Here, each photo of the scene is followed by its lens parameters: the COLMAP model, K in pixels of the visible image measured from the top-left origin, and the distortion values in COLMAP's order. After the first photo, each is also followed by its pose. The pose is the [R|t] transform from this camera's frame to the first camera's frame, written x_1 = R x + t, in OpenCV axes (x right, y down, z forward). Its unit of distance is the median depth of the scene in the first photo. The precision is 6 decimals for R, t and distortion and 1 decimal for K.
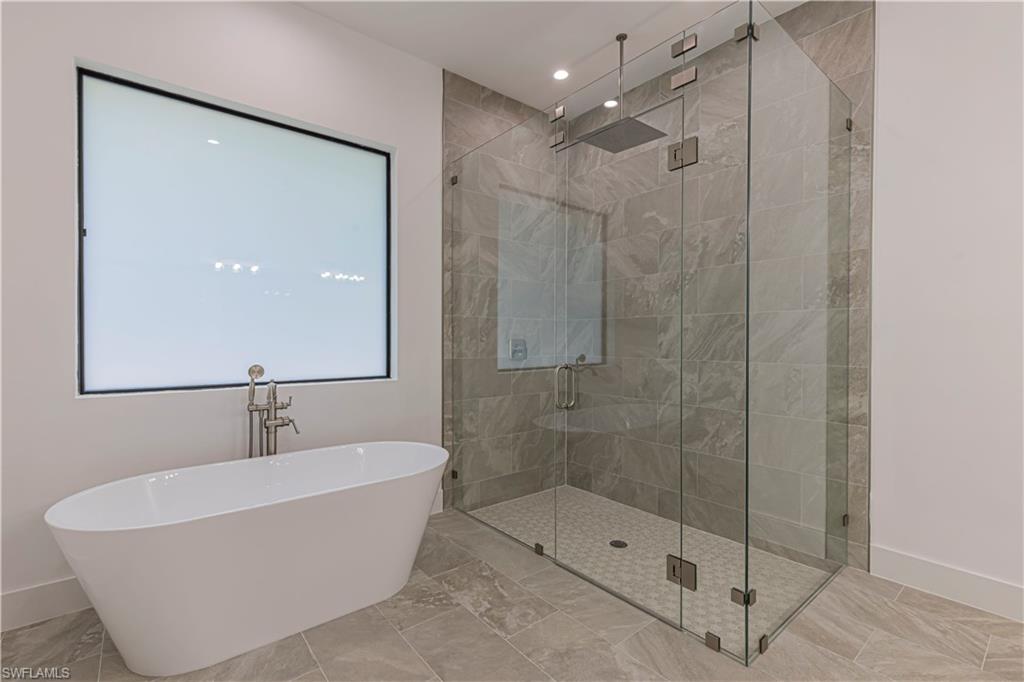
lens RADIAL K [[455.6, 0, 513.6], [0, 455.6, 338.2], [0, 0, 1]] dist [0.004448, -0.001651]
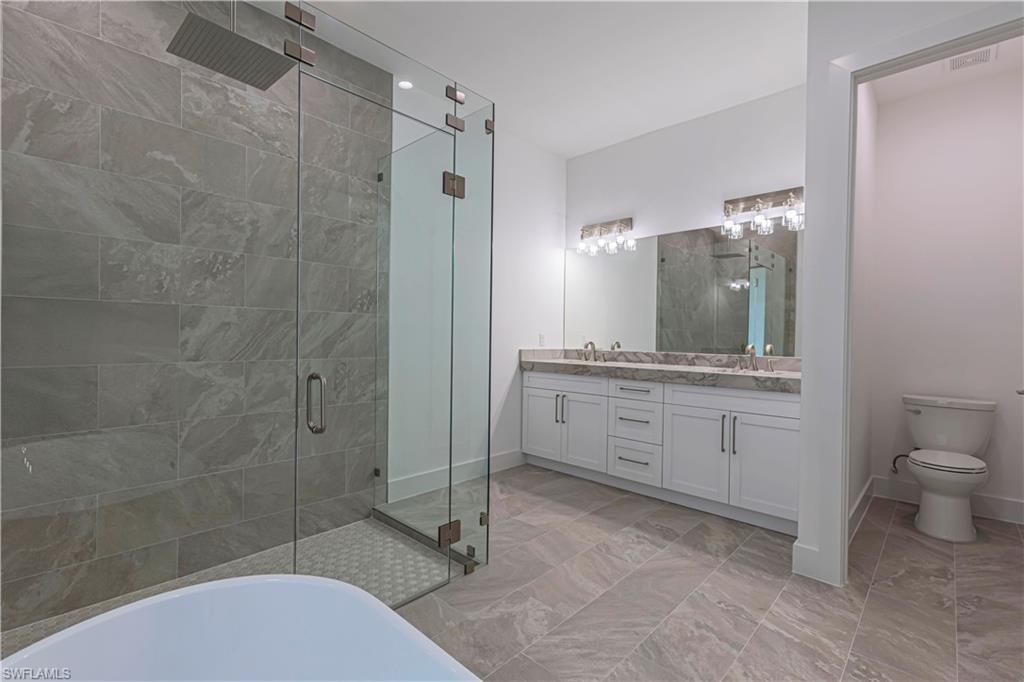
lens RADIAL K [[455.6, 0, 513.5], [0, 455.6, 344.4], [0, 0, 1]] dist [0.004448, -0.001651]
pose [[-0.123052, -0.012357, 0.992323, -0.512742], [-0.008579, 0.999898, 0.011387, 0.003347], [-0.992363, -0.007112, -0.123145, 0.610933]]
